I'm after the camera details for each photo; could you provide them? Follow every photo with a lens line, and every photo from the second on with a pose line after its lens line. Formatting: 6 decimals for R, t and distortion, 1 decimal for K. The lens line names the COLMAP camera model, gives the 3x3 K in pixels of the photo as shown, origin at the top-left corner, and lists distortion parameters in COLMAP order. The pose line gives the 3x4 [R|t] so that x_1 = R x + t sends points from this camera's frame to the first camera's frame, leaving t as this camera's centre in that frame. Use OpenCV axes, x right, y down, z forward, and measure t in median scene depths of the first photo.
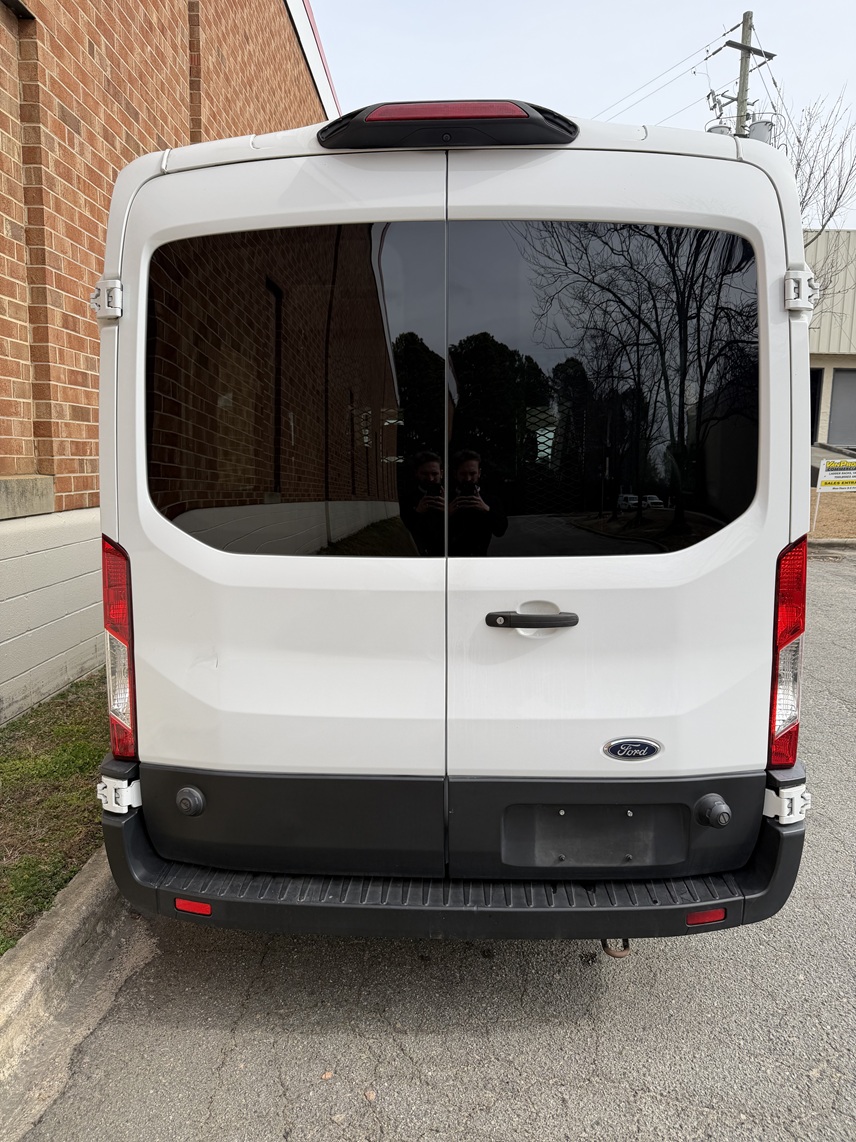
lens RADIAL K [[780.1, 0, 424.8], [0, 780.1, 583.3], [0, 0, 1]] dist [0.008030, -0.019121]
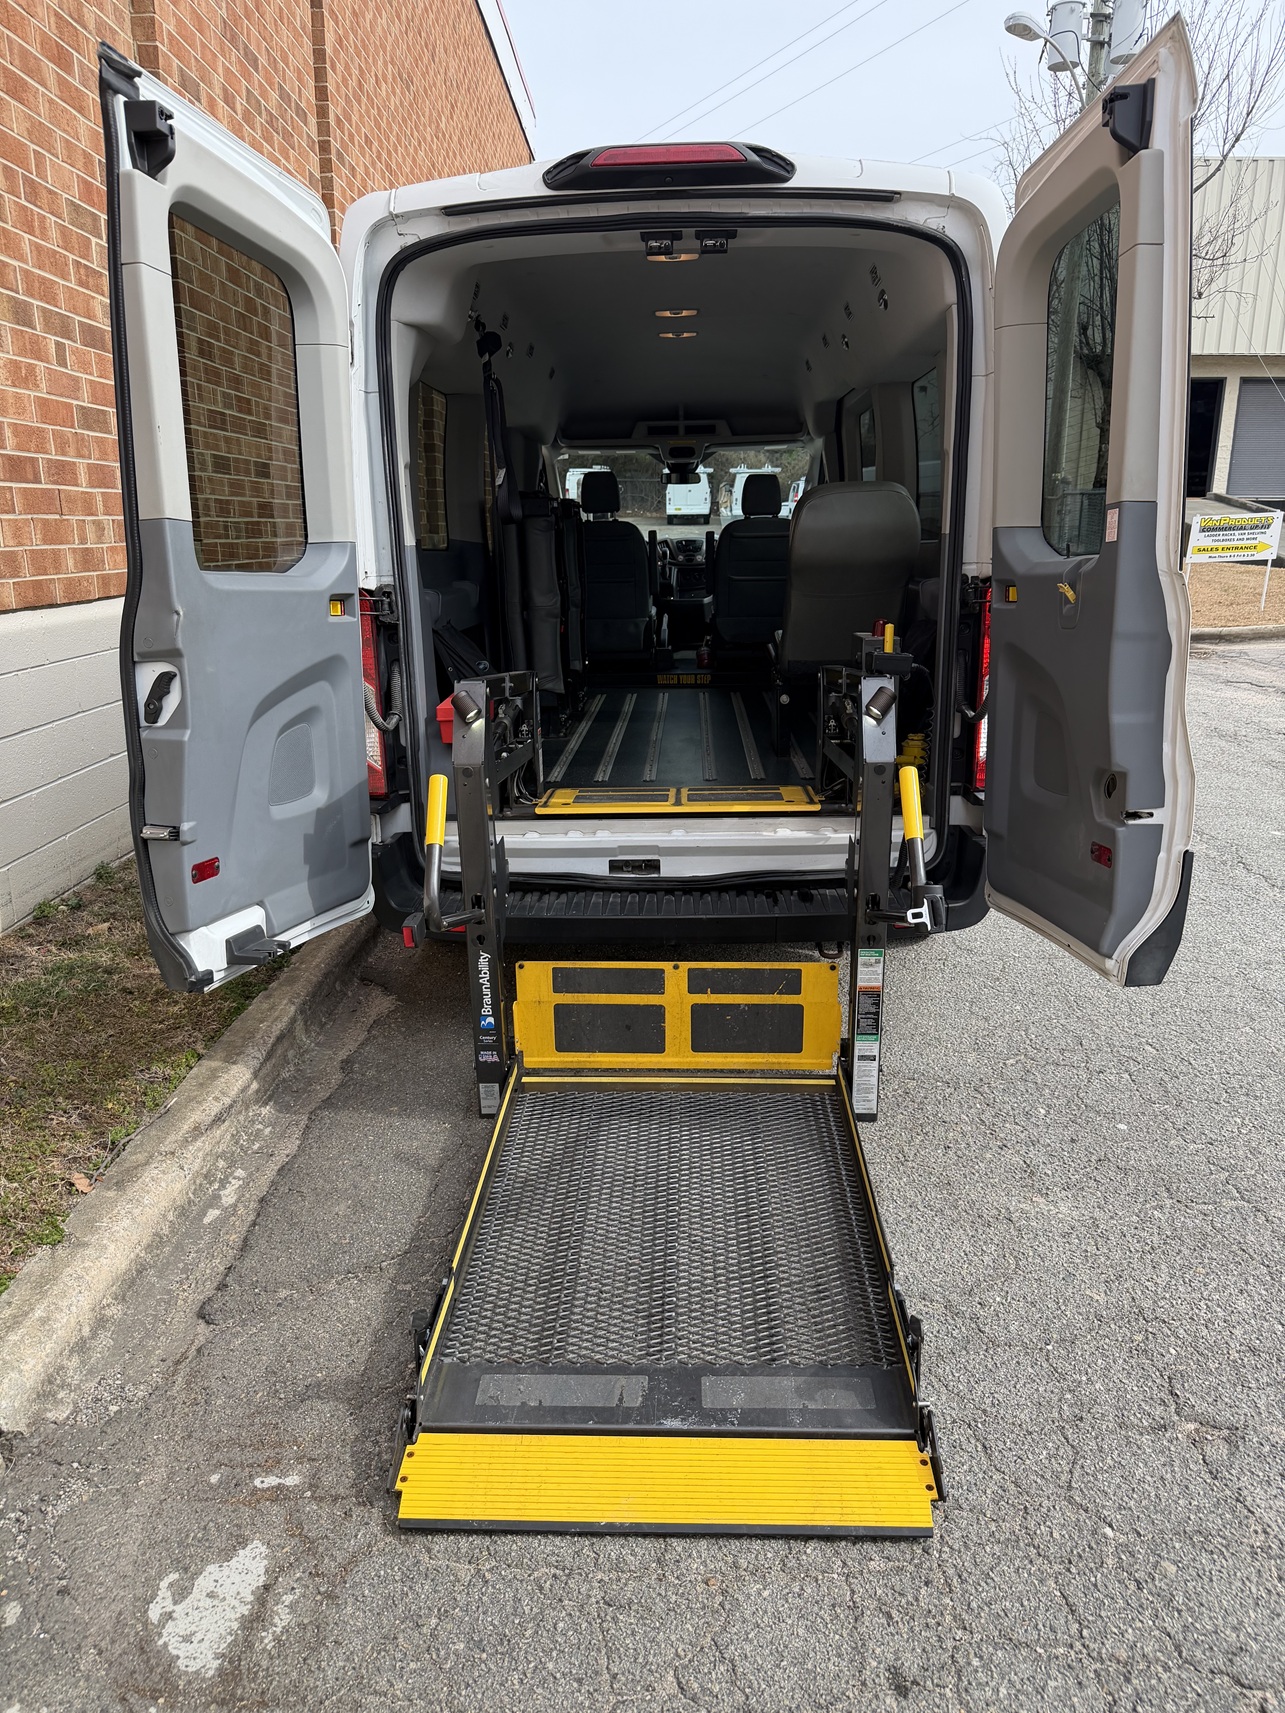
lens RADIAL K [[1170.2, 0, 637.7], [0, 1170.2, 875.0], [0, 0, 1]] dist [0.008030, -0.019121]
pose [[0.999797, -0.020022, 0.002153, -0.010844], [0.019591, 0.991815, 0.126175, 0.046555], [-0.004662, -0.126107, 0.992006, -0.204238]]
